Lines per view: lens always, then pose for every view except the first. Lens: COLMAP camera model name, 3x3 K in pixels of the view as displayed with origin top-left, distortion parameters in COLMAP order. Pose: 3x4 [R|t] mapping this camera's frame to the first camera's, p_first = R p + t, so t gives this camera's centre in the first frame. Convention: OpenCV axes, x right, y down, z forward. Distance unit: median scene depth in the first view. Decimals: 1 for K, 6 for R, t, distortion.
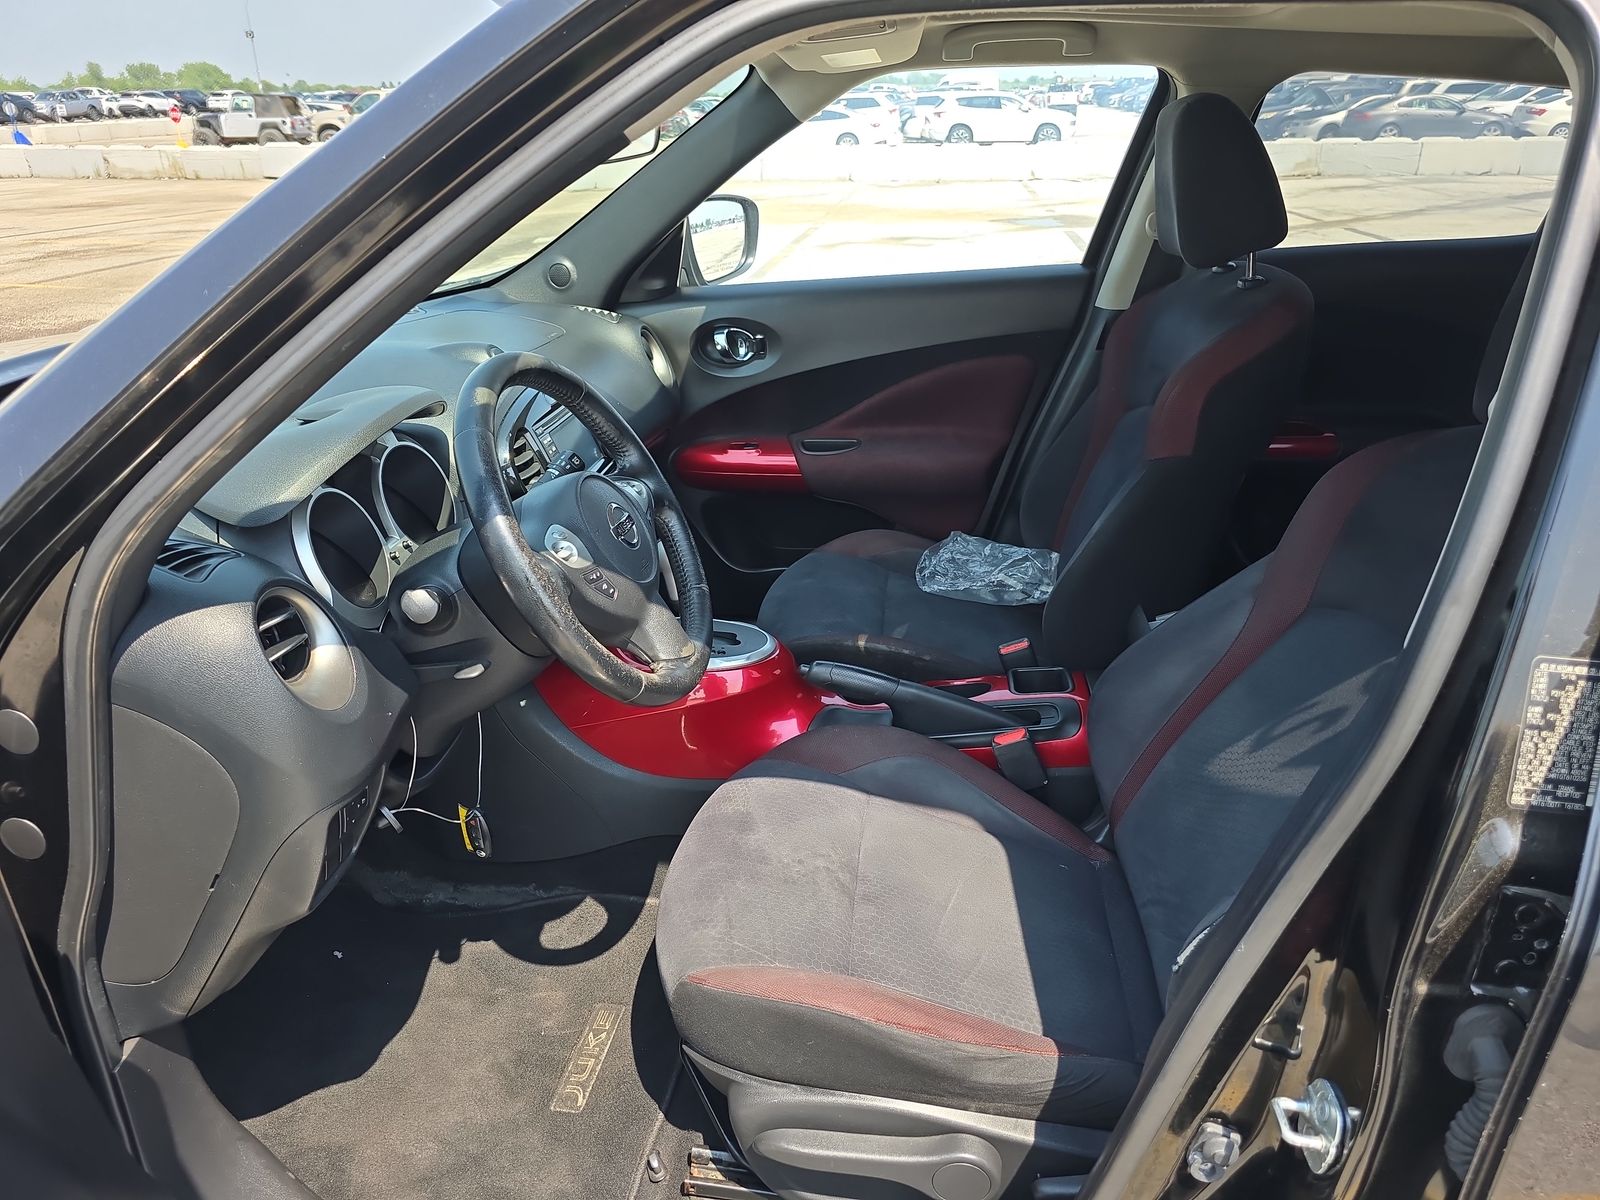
lens RADIAL K [[1044.1, 0, 793.7], [0, 1044.1, 605.9], [0, 0, 1]] dist [0.072696, -0.080602]
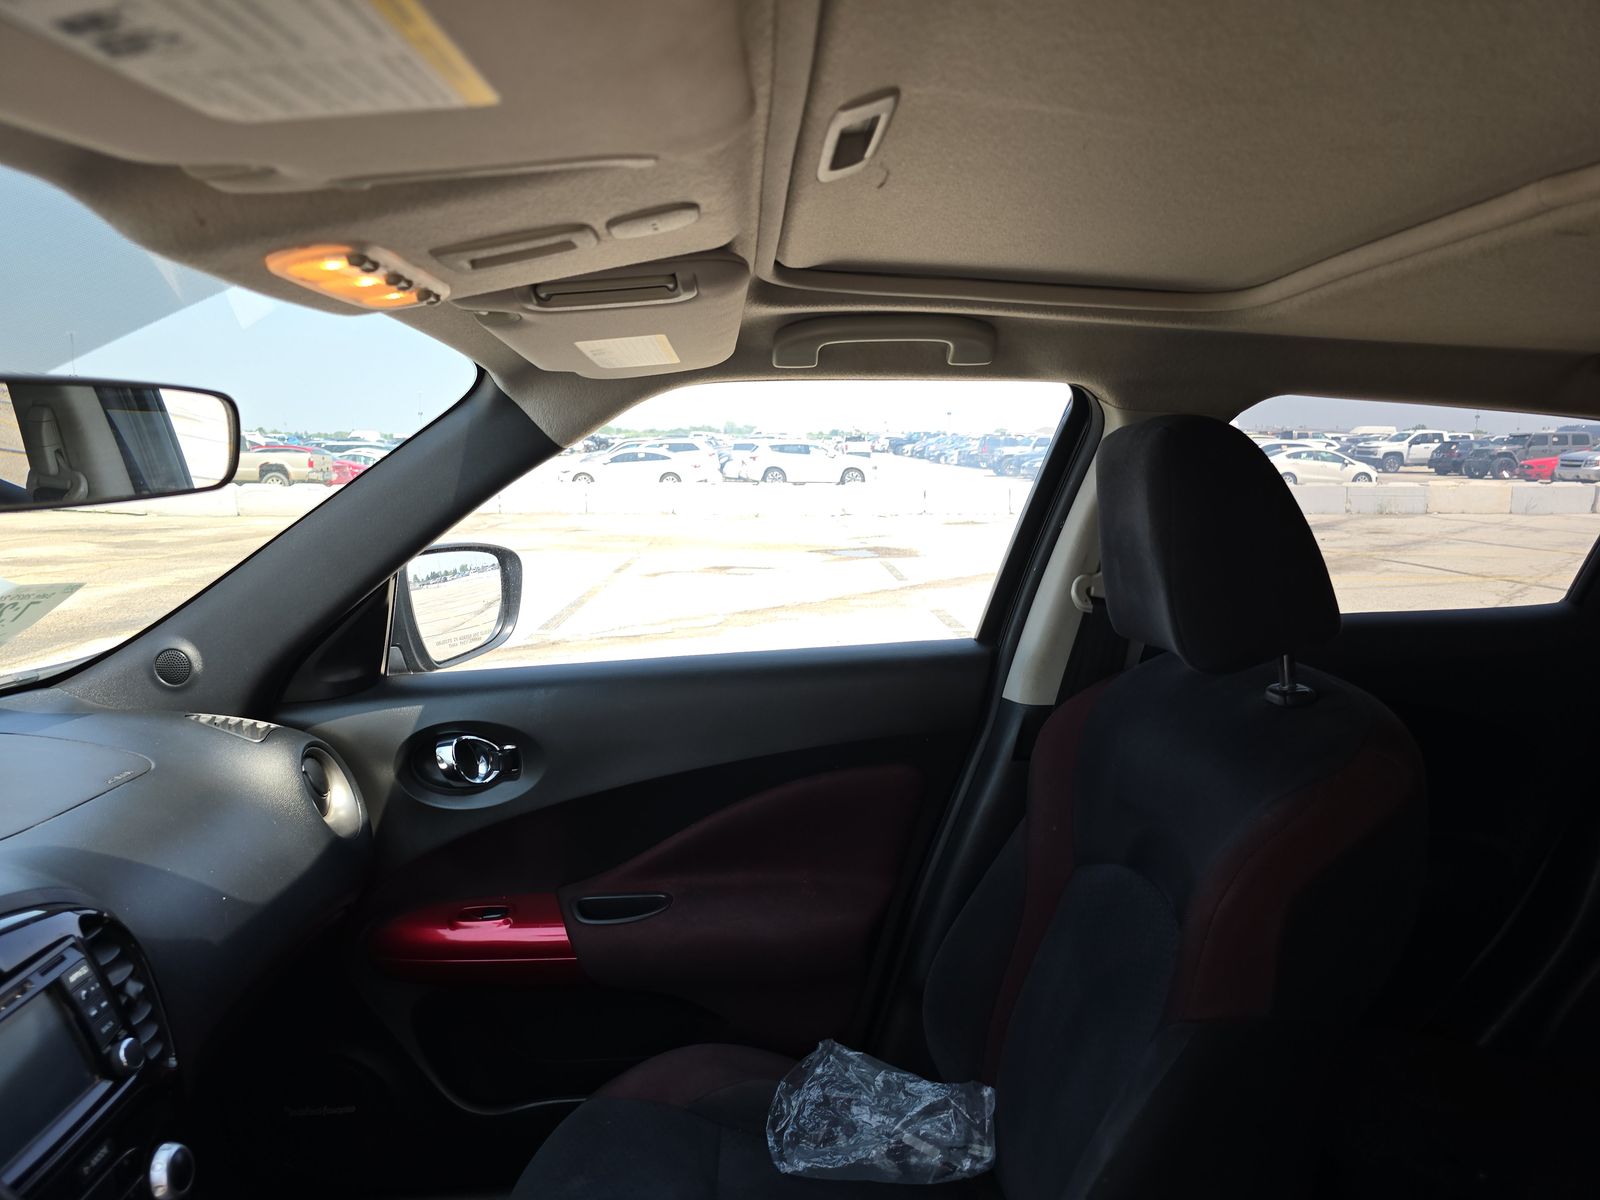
lens RADIAL K [[1044.1, 0, 793.7], [0, 1044.1, 605.9], [0, 0, 1]] dist [0.072696, -0.080602]
pose [[0.986831, -0.007662, 0.161573, 0.036000], [0.054286, 0.956633, -0.286194, -0.142814], [-0.152373, 0.291197, 0.944451, 0.329048]]
